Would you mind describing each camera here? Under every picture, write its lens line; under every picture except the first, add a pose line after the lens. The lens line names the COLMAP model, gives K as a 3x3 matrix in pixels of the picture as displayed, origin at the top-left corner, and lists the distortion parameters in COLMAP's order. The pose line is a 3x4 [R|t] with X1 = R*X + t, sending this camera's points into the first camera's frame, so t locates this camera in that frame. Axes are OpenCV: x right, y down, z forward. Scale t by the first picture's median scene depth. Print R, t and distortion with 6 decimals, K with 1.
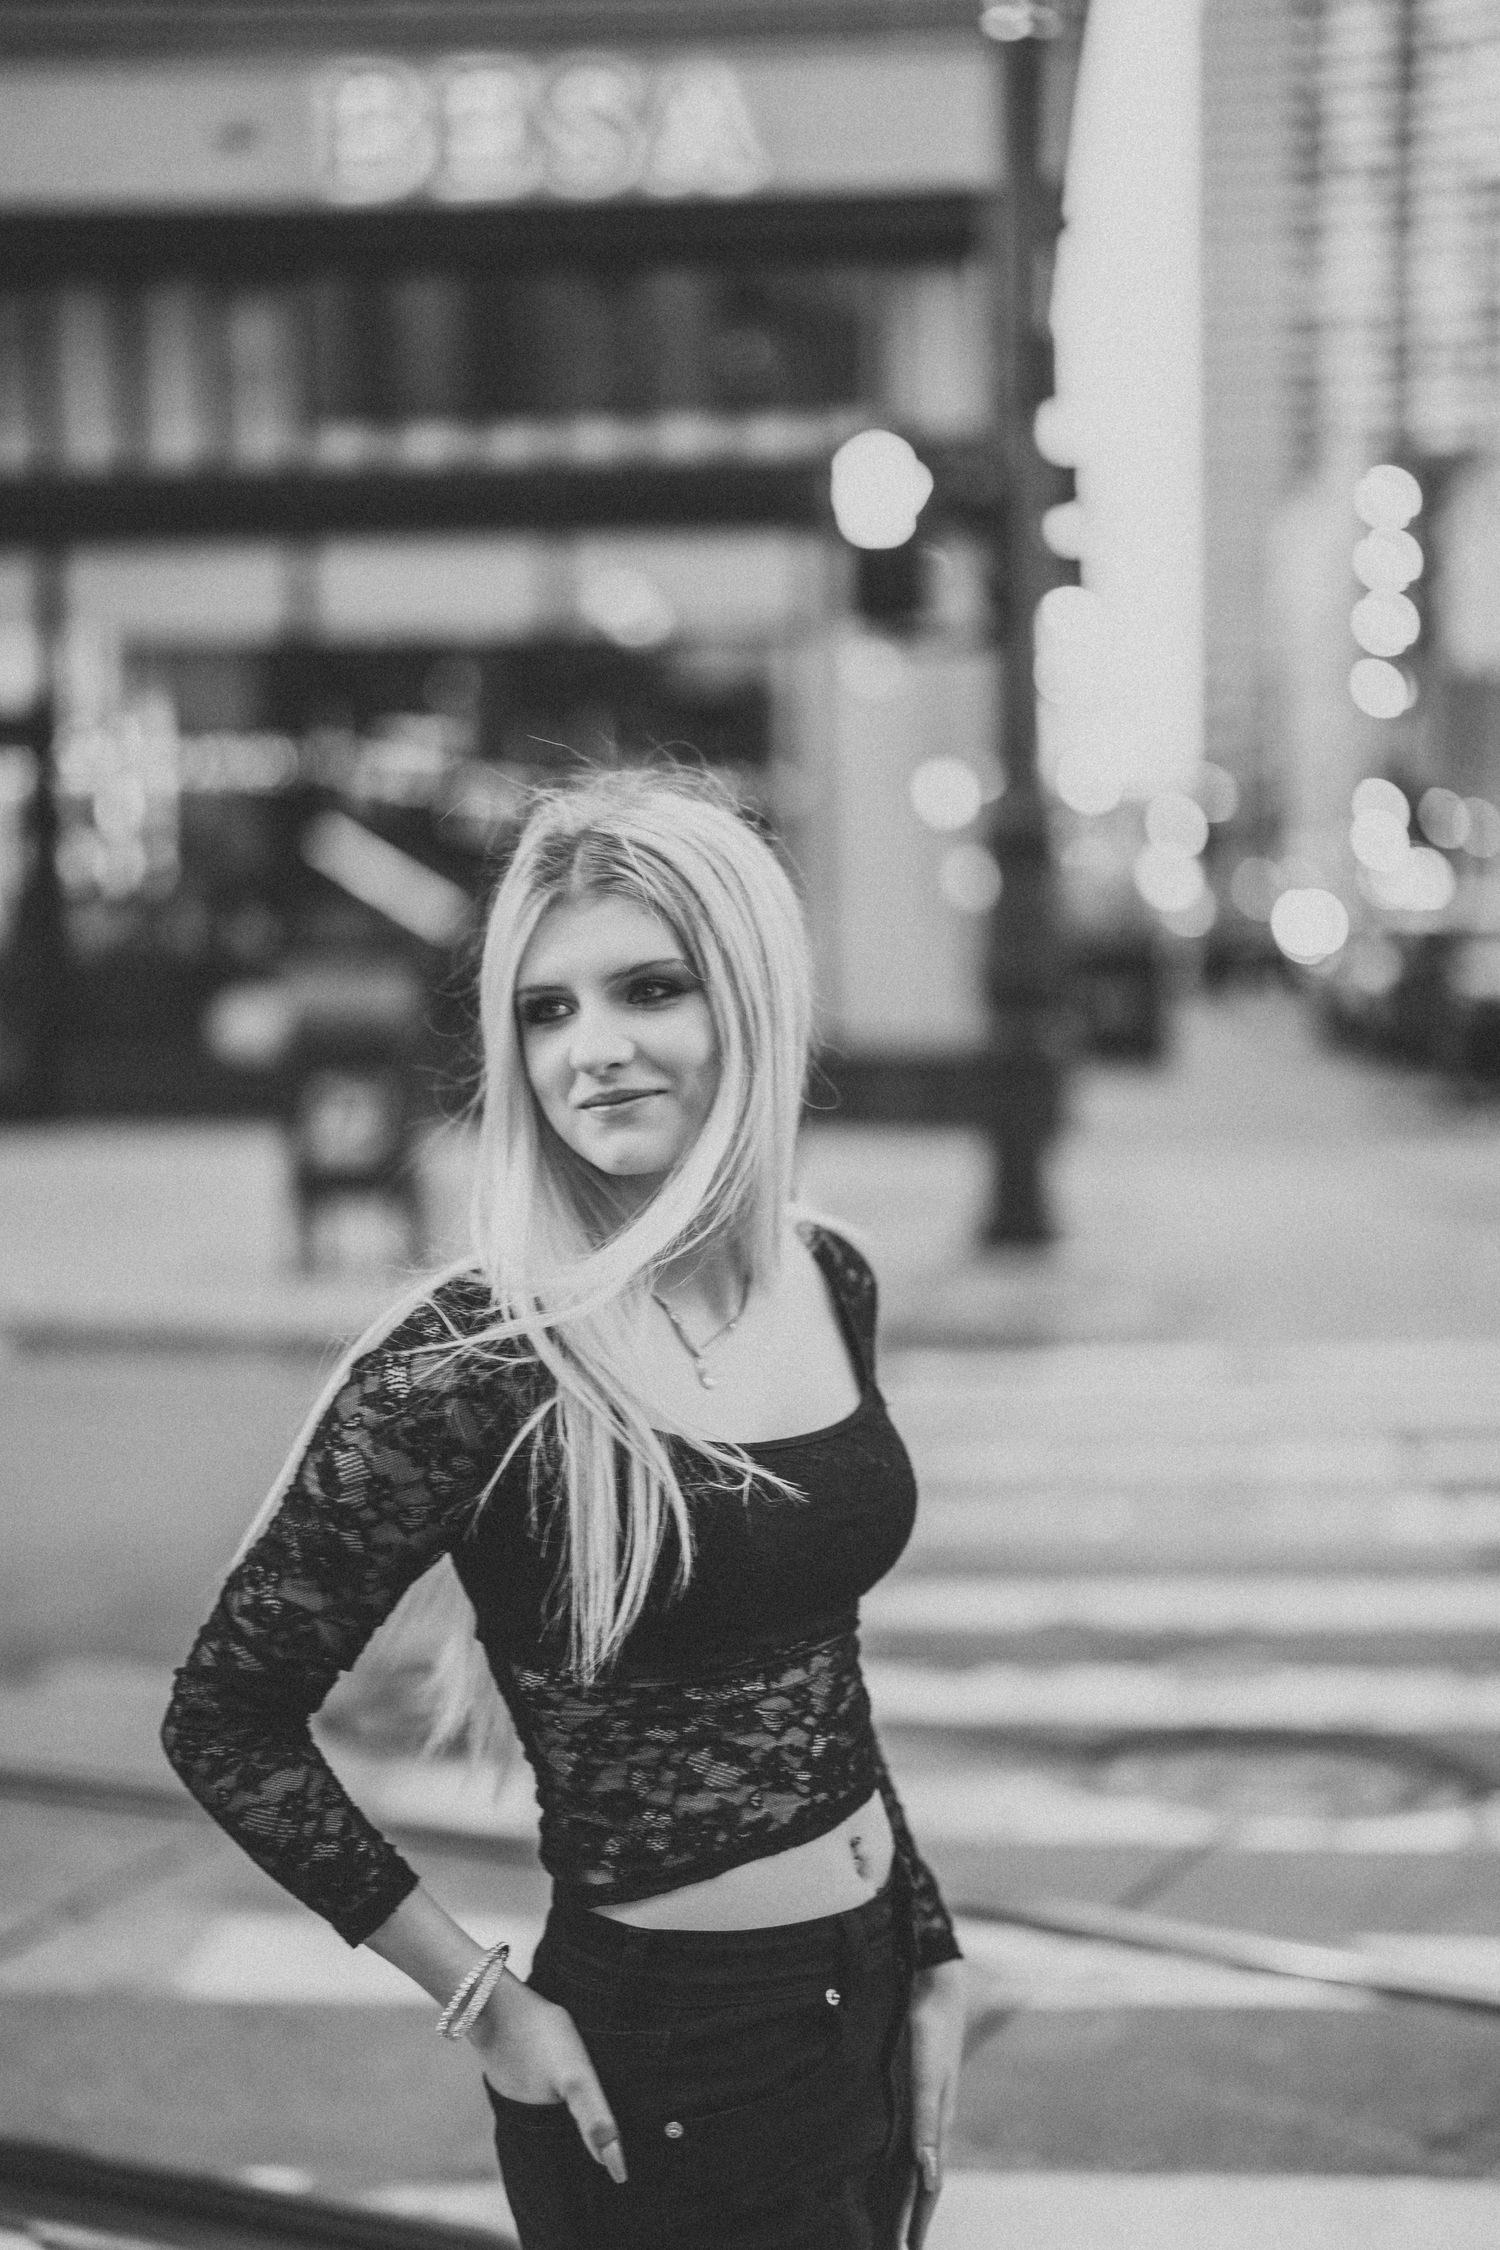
lens RADIAL K [[3192.7, 0, 759.4], [0, 3192.7, 1124.4], [0, 0, 1]] dist [-0.172629, 1.034899]
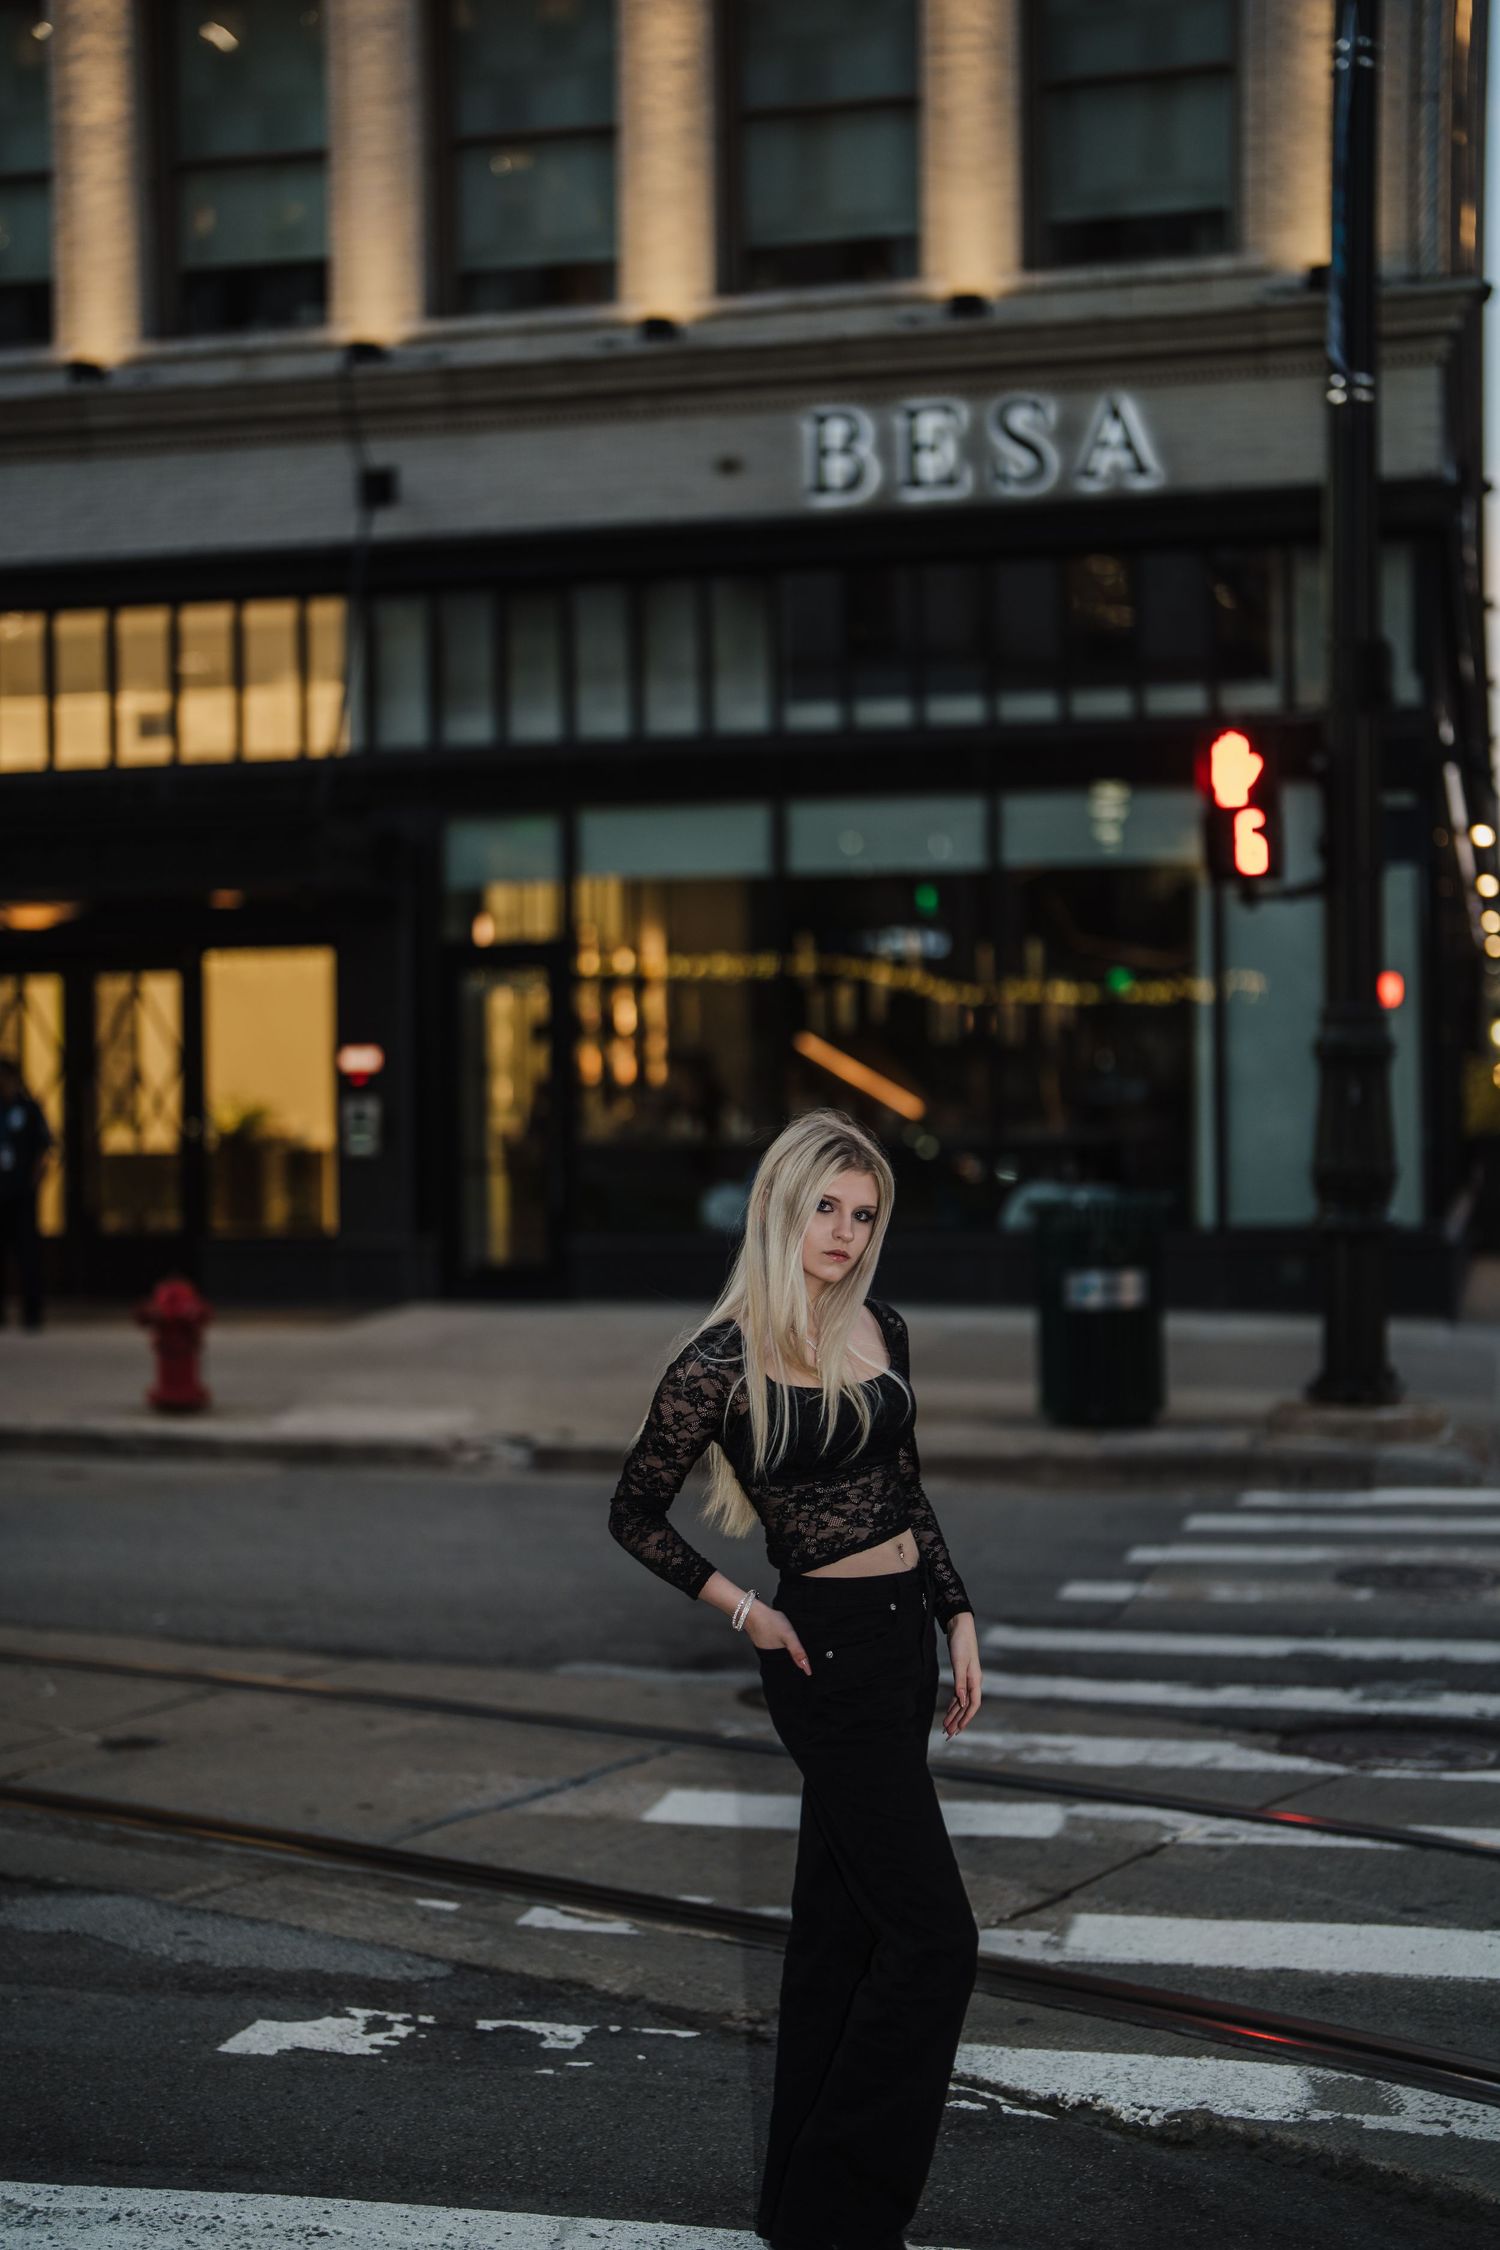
lens RADIAL K [[3192.7, 0, 759.4], [0, 3192.7, 1124.4], [0, 0, 1]] dist [-0.172629, 1.034899]
pose [[0.987278, -0.000917, -0.159003, 0.038482], [-0.008062, 0.998409, -0.055815, 0.004934], [0.158801, 0.056387, 0.985699, -0.170007]]
